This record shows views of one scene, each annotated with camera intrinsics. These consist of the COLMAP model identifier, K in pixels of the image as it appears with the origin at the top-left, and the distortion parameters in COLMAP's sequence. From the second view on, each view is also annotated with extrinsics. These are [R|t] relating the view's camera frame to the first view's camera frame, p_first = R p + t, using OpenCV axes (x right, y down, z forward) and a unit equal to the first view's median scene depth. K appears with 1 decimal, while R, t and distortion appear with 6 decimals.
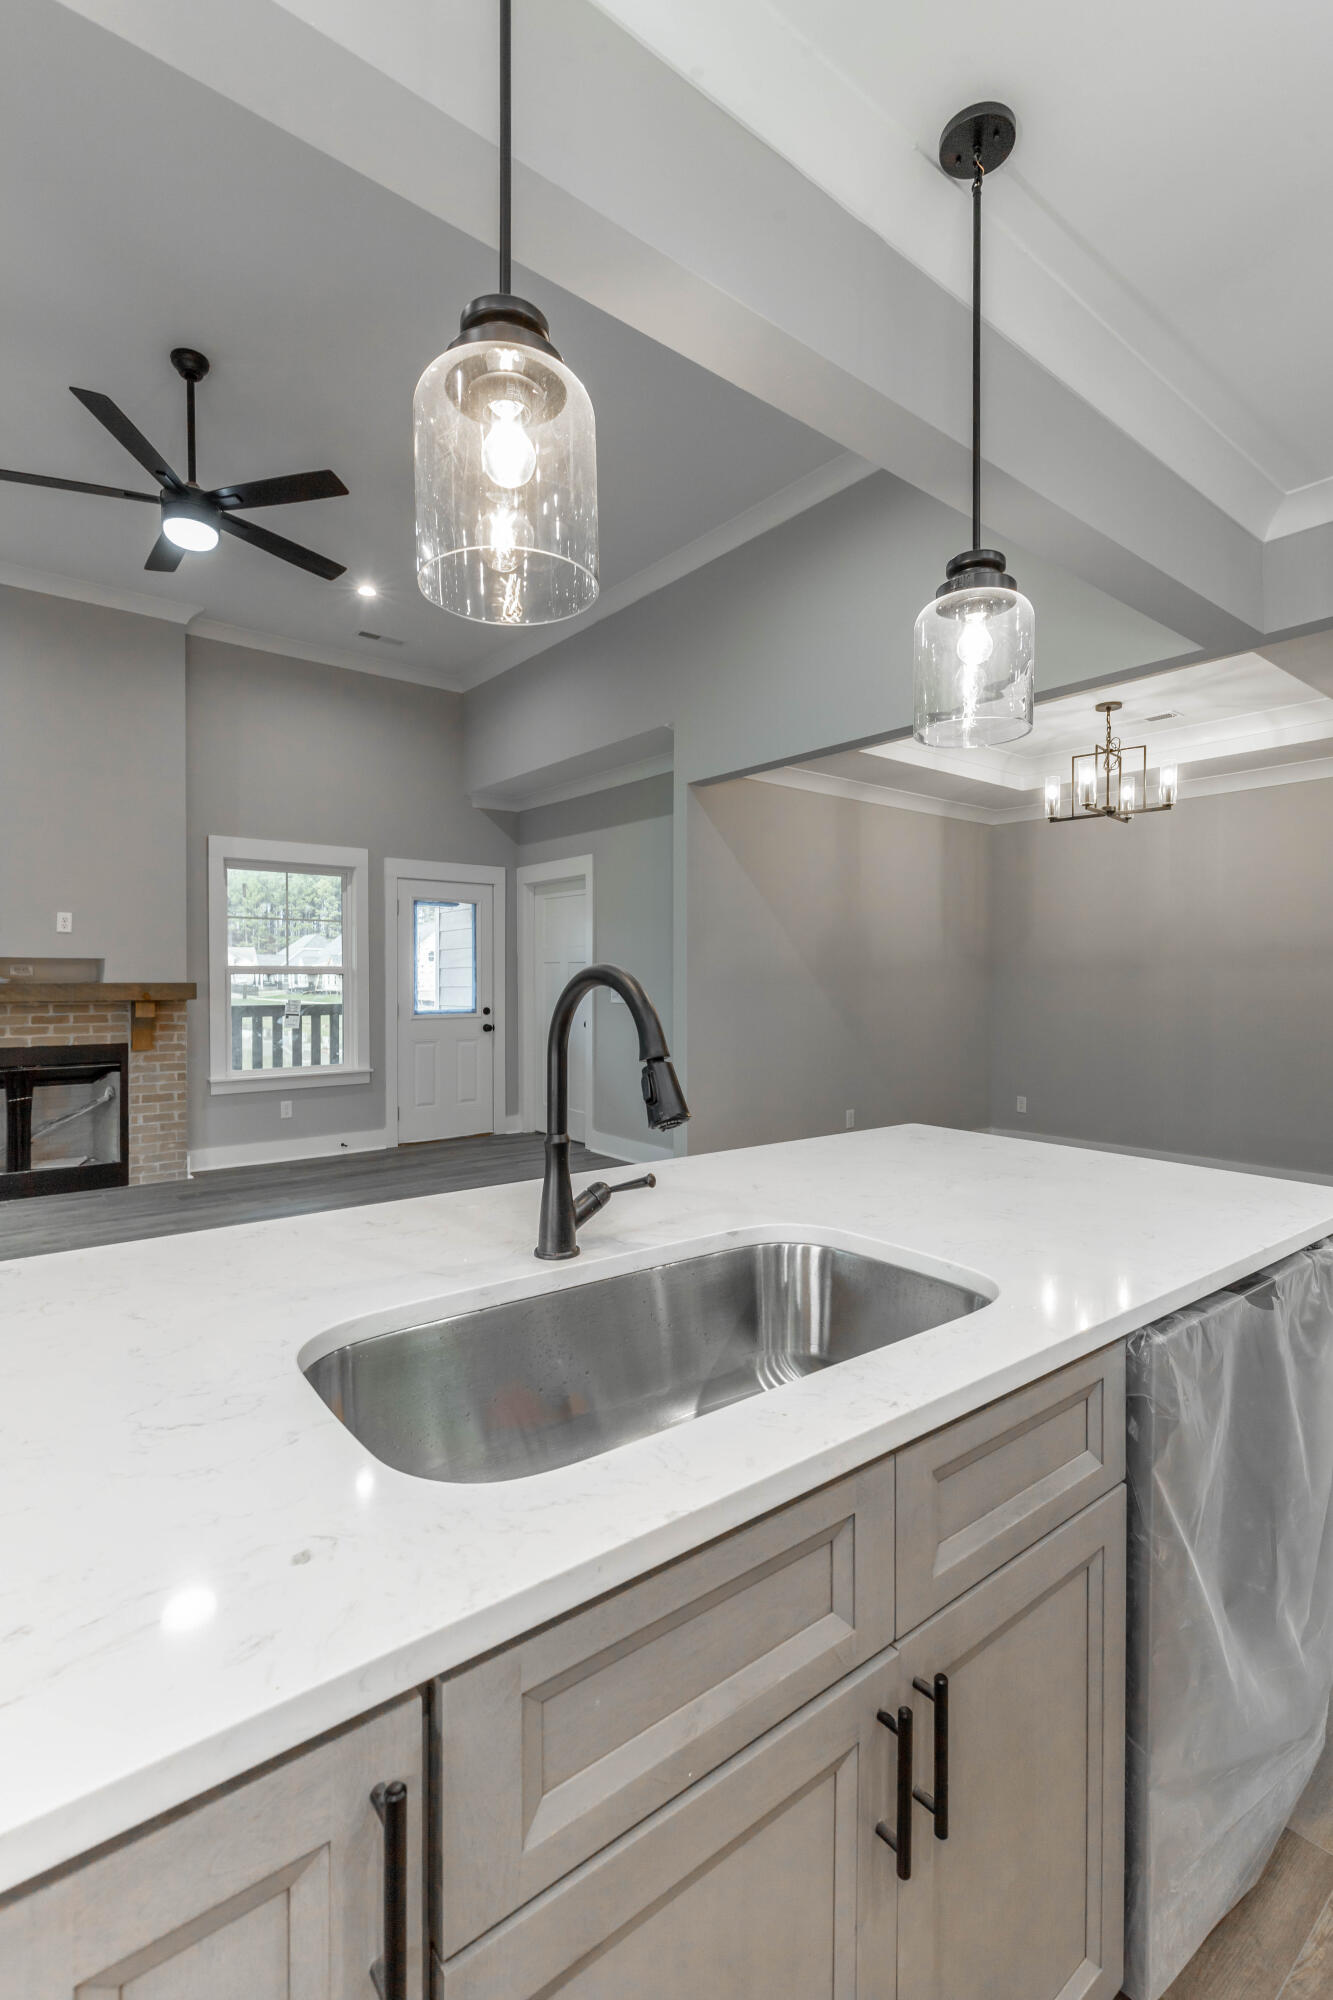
lens RADIAL K [[915.6, 0, 675.4], [0, 915.6, 980.7], [0, 0, 1]] dist [0.002665, 0.000126]
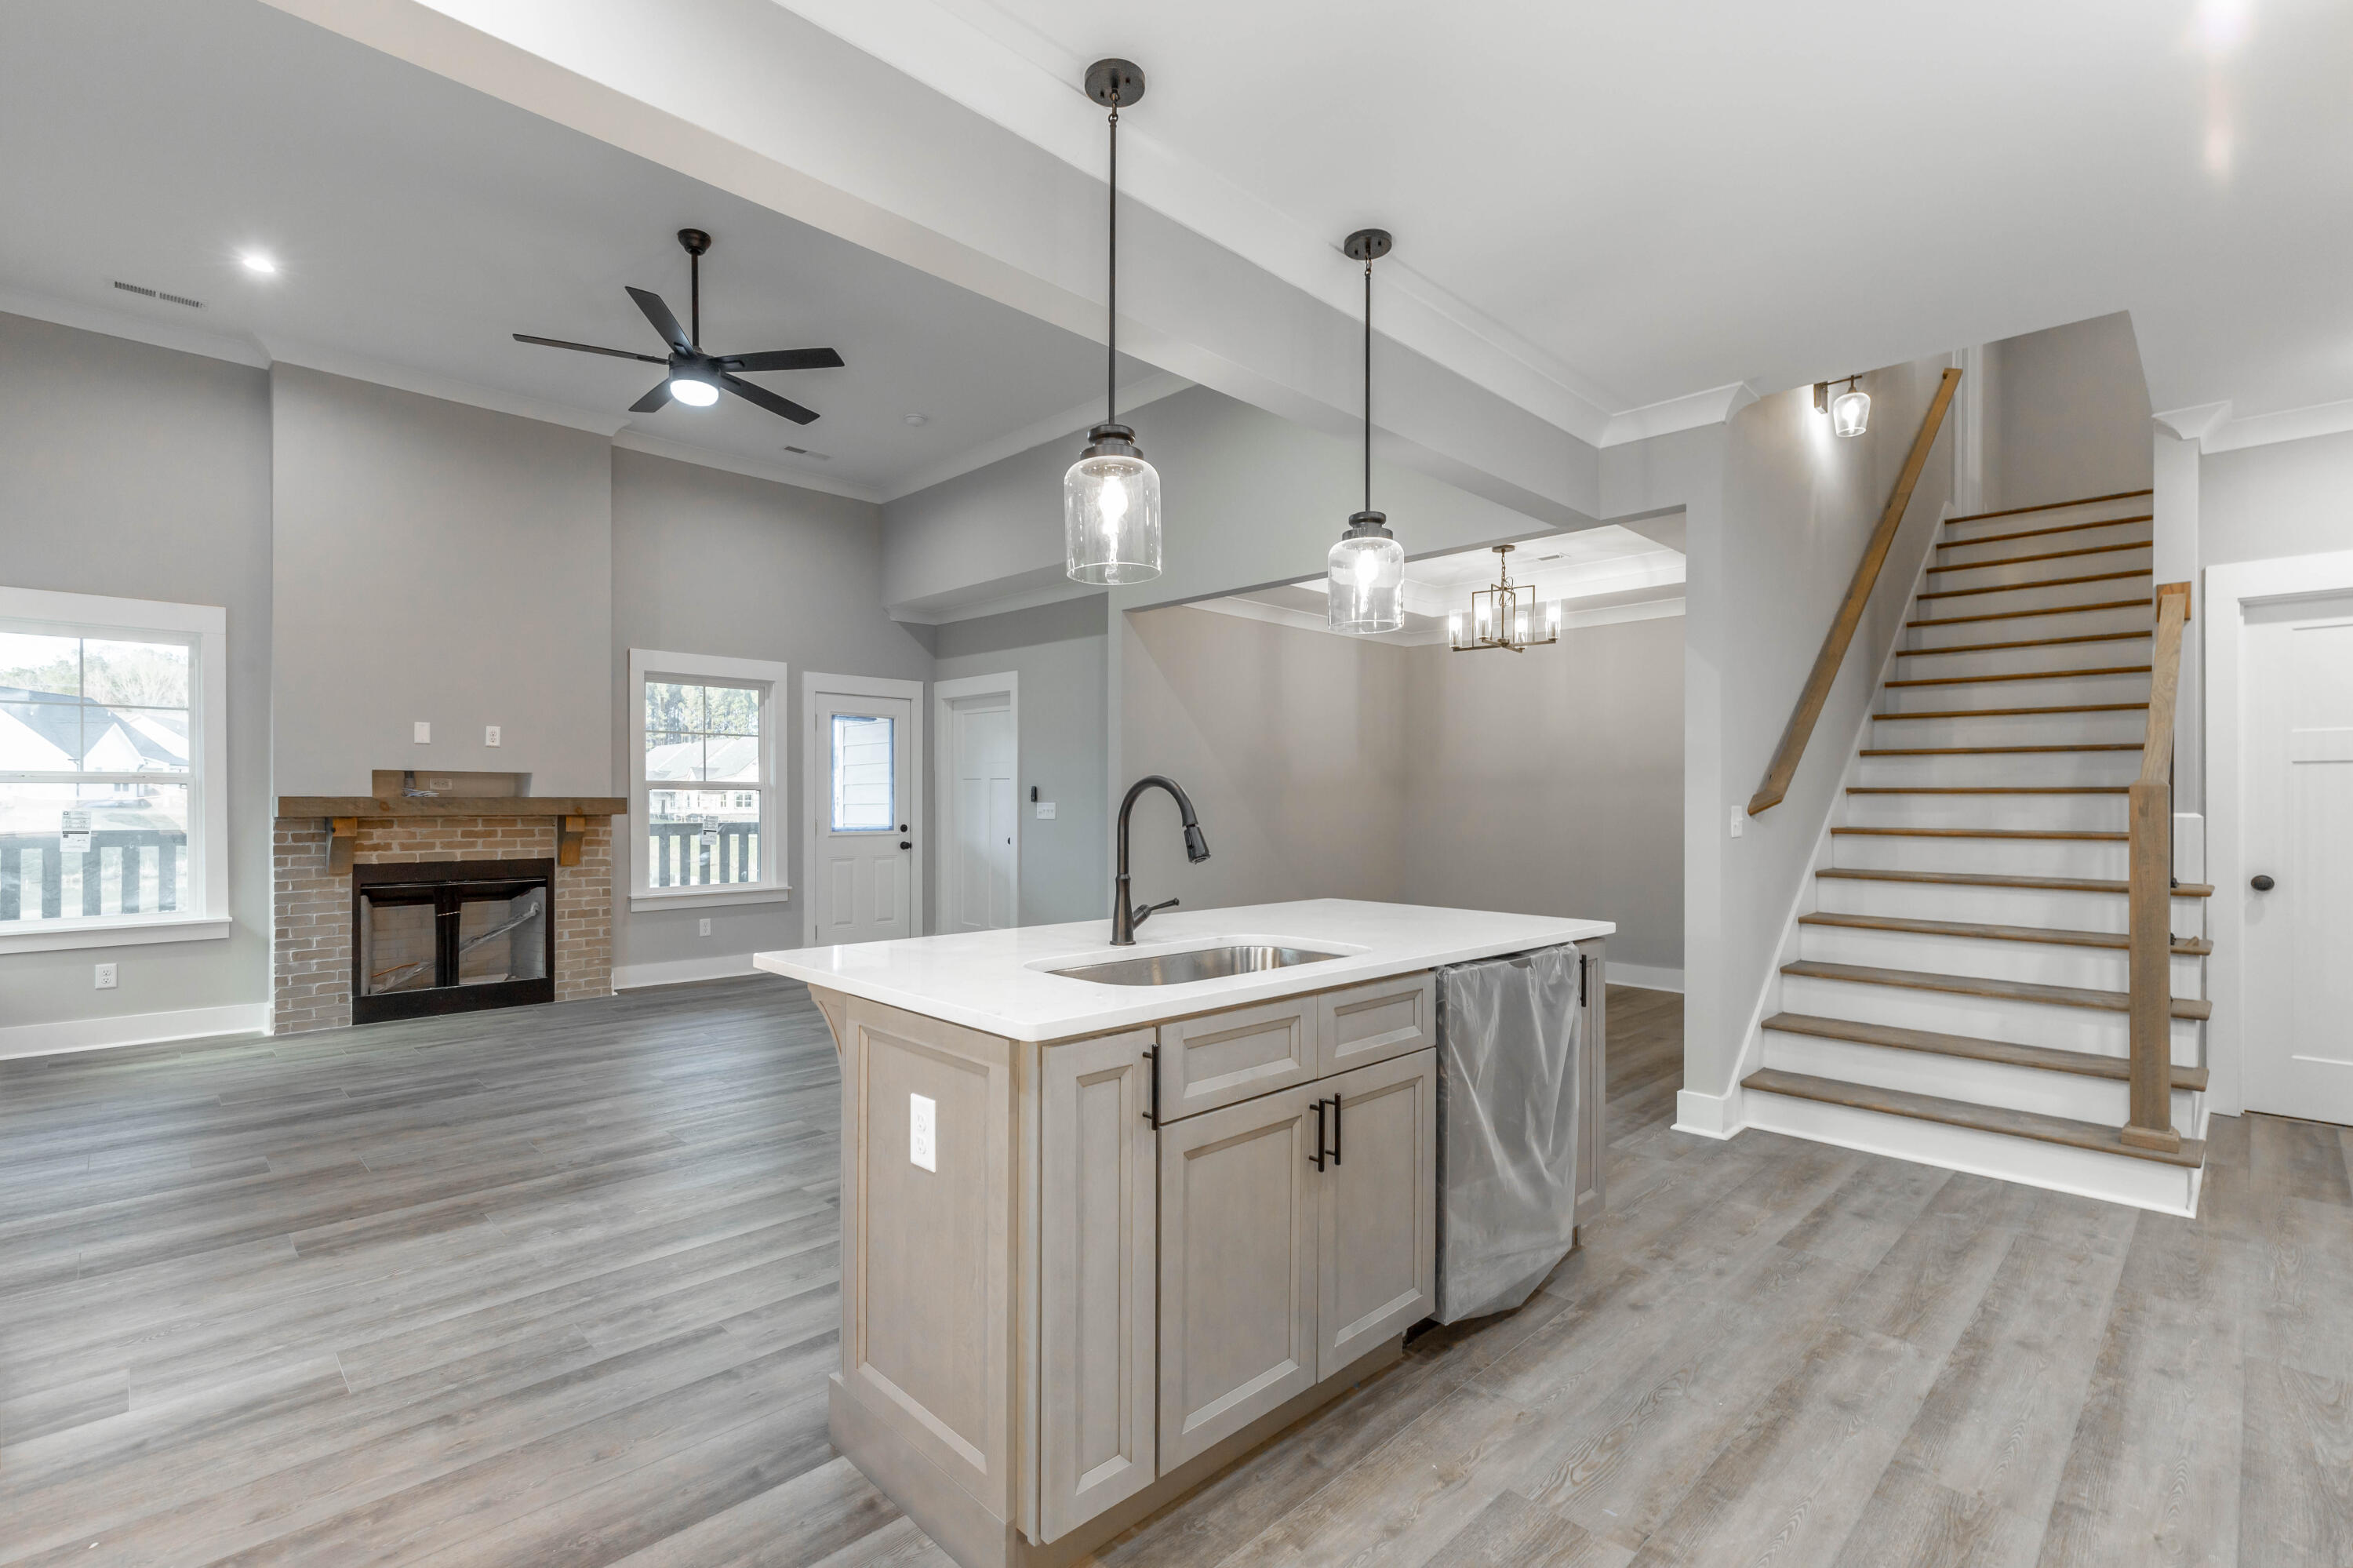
lens RADIAL K [[1069.2, 0, 1158.8], [0, 1069.2, 797.1], [0, 0, 1]] dist [0.003852, -0.000027]
pose [[0.995677, 0.001803, 0.092862, -0.053201], [-0.001324, 0.999985, -0.005223, 0.007284], [-0.092870, 0.005077, 0.995665, -0.213861]]
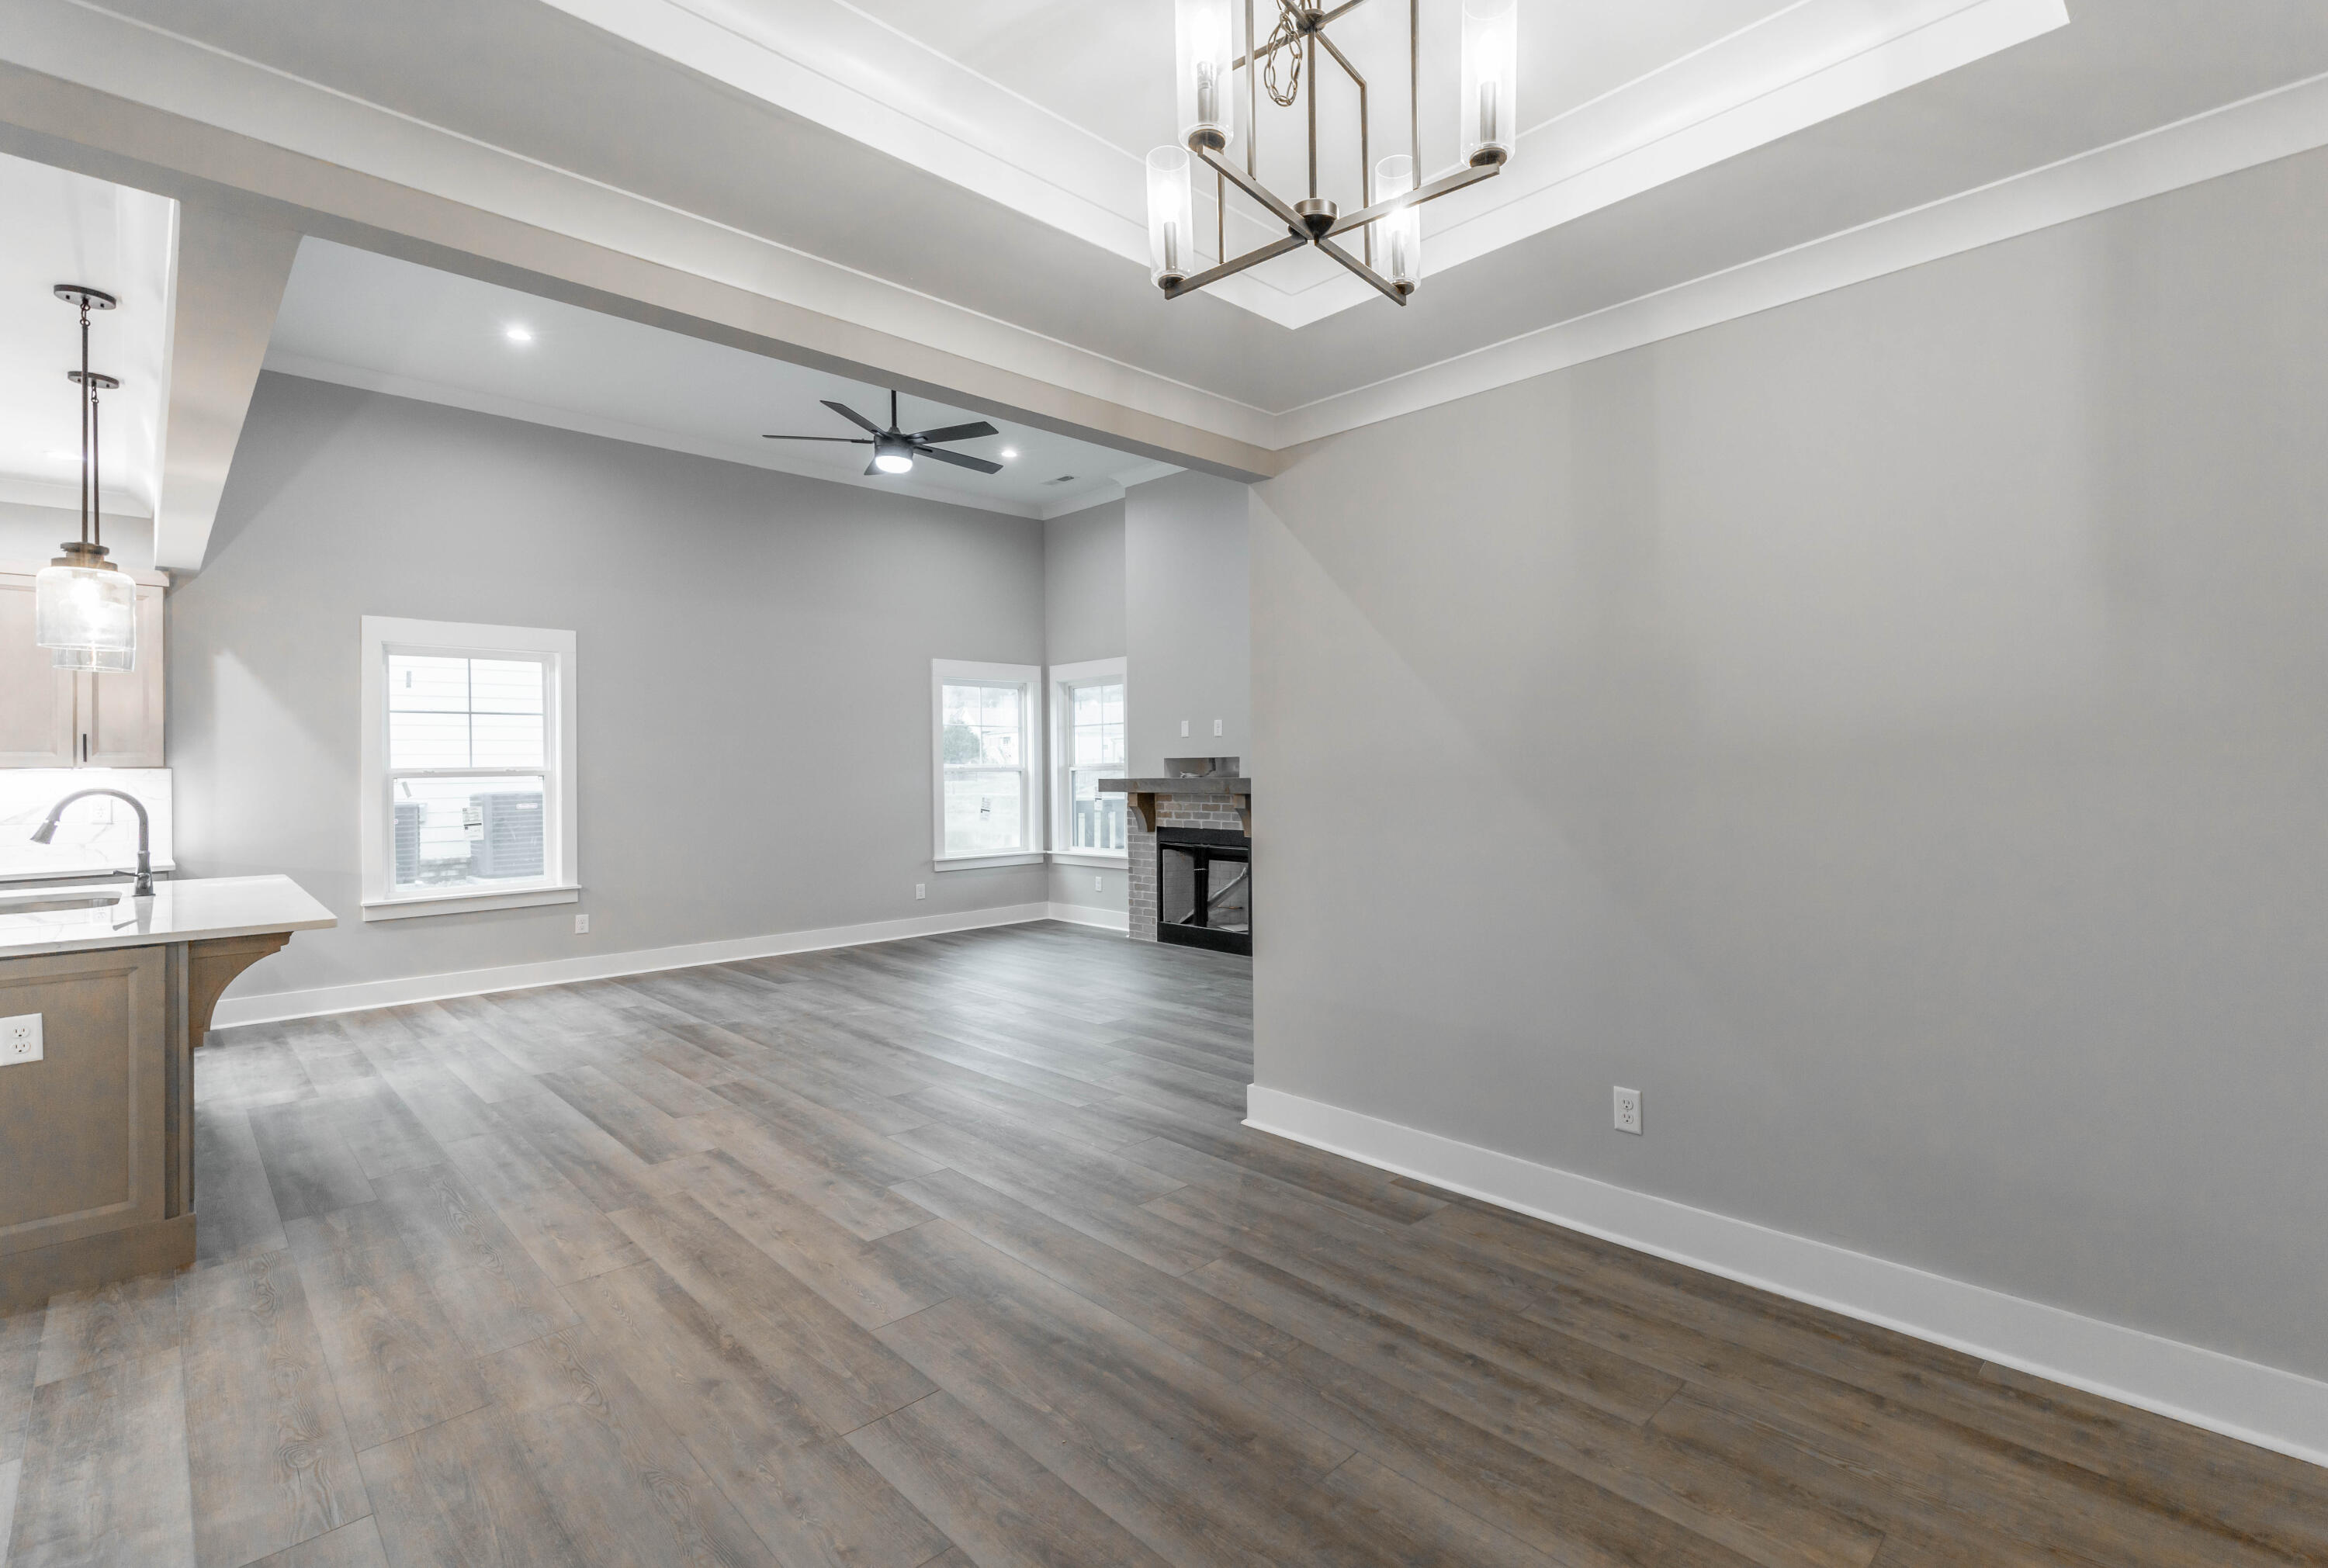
lens RADIAL K [[1062.9, 0, 1204.8], [0, 1062.9, 763.2], [0, 0, 1]] dist [0.001795, 0.000058]
pose [[0.105982, -0.006954, -0.994344, 0.698886], [0.008766, 0.999943, -0.006059, -0.008211], [0.994329, -0.008074, 0.106037, 0.799936]]
